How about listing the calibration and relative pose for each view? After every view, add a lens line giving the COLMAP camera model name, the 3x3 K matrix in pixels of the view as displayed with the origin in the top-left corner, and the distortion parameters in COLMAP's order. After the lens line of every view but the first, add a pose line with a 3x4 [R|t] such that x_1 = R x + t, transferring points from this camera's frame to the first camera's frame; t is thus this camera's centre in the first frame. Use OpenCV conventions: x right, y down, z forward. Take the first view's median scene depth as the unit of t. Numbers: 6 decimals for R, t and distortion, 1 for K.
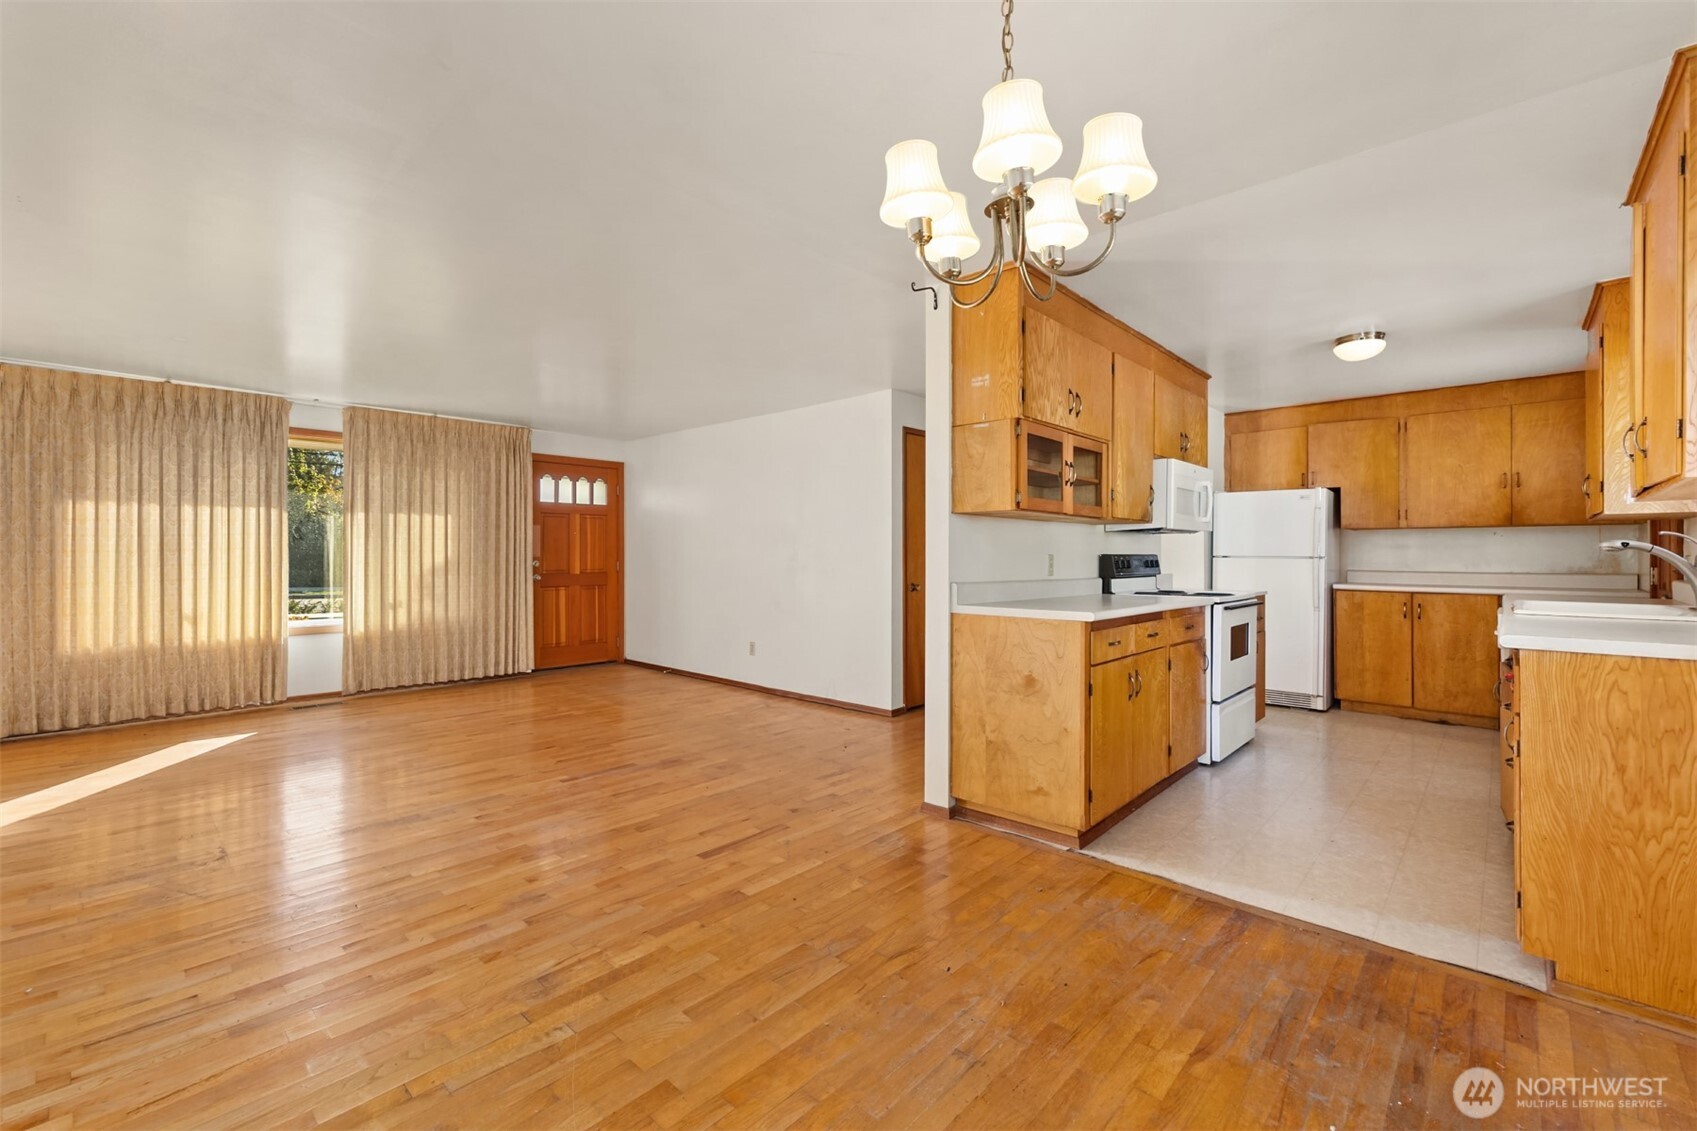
lens RADIAL K [[708.0, 0, 841.2], [0, 708.0, 554.3], [0, 0, 1]] dist [0.004889, -0.000878]
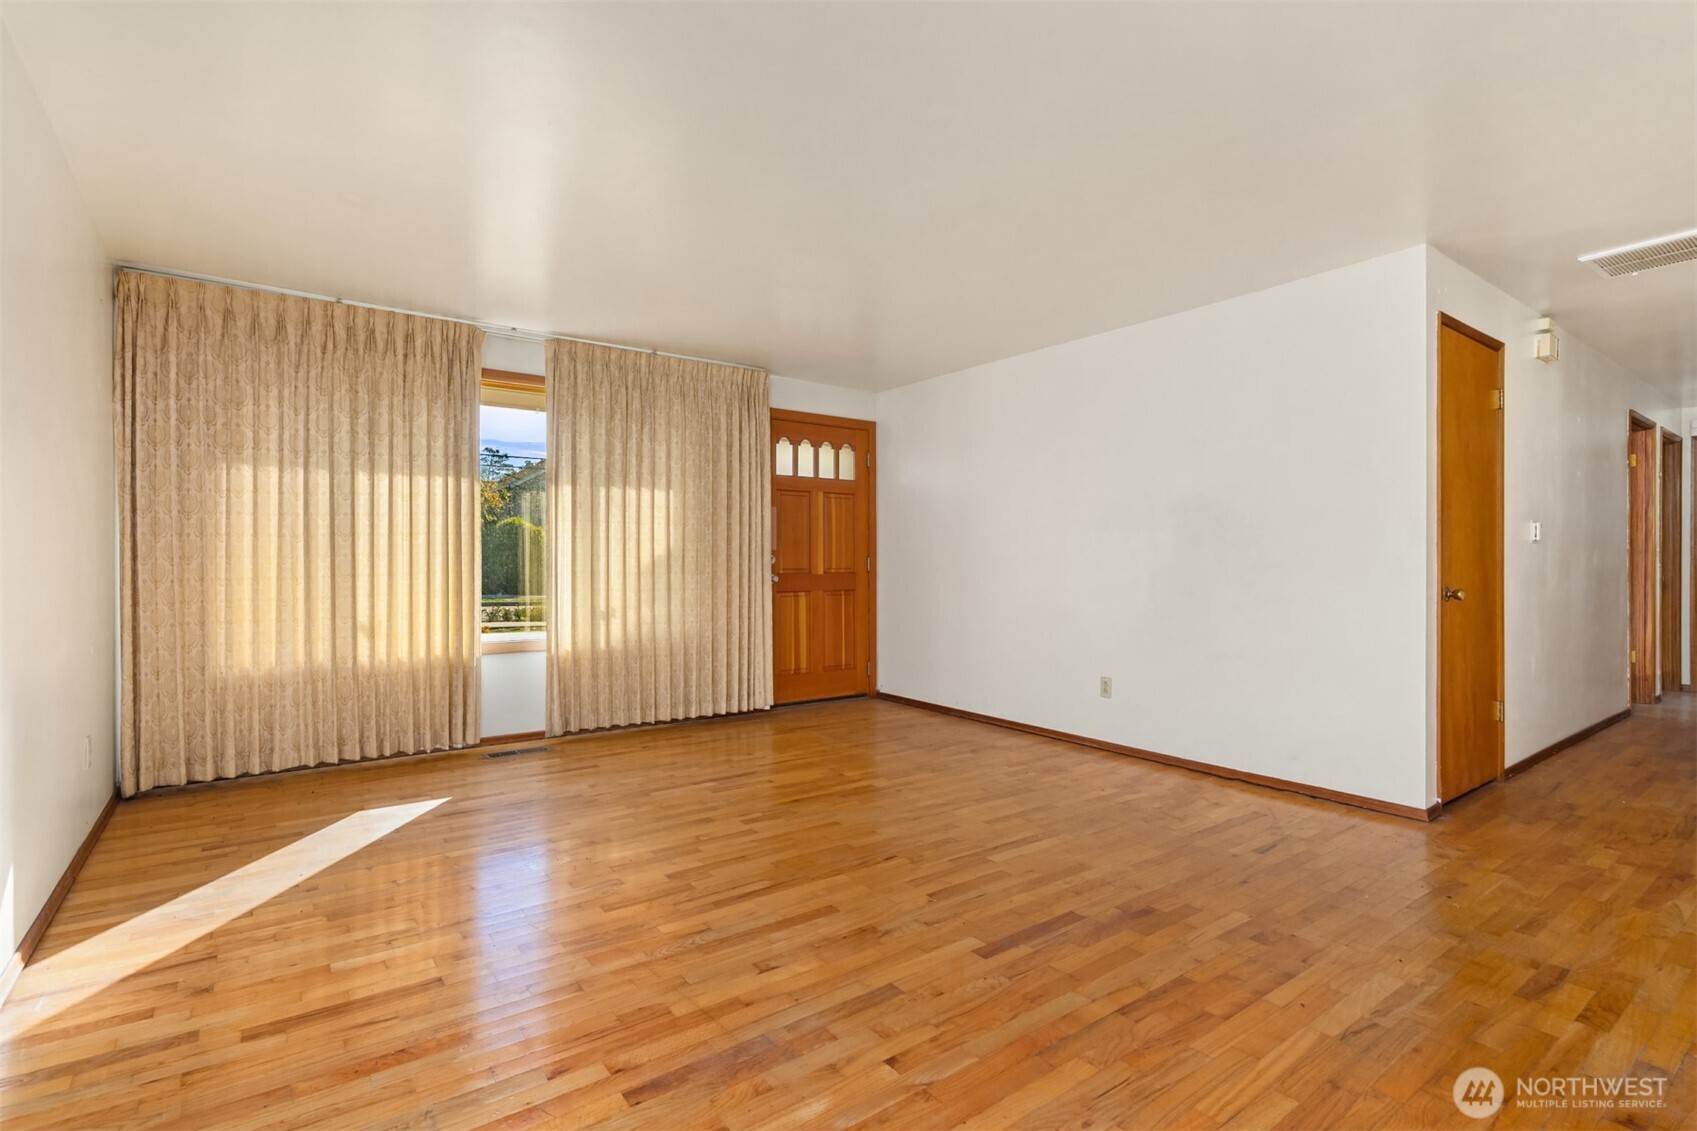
lens RADIAL K [[804.6, 0, 847.1], [0, 804.6, 567.7], [0, 0, 1]] dist [-0.000916, 0.001045]
pose [[0.980119, 0.000589, -0.198410, -0.258341], [0.000872, 0.999973, 0.007279, 0.020936], [0.198409, -0.007307, 0.980092, 0.278034]]
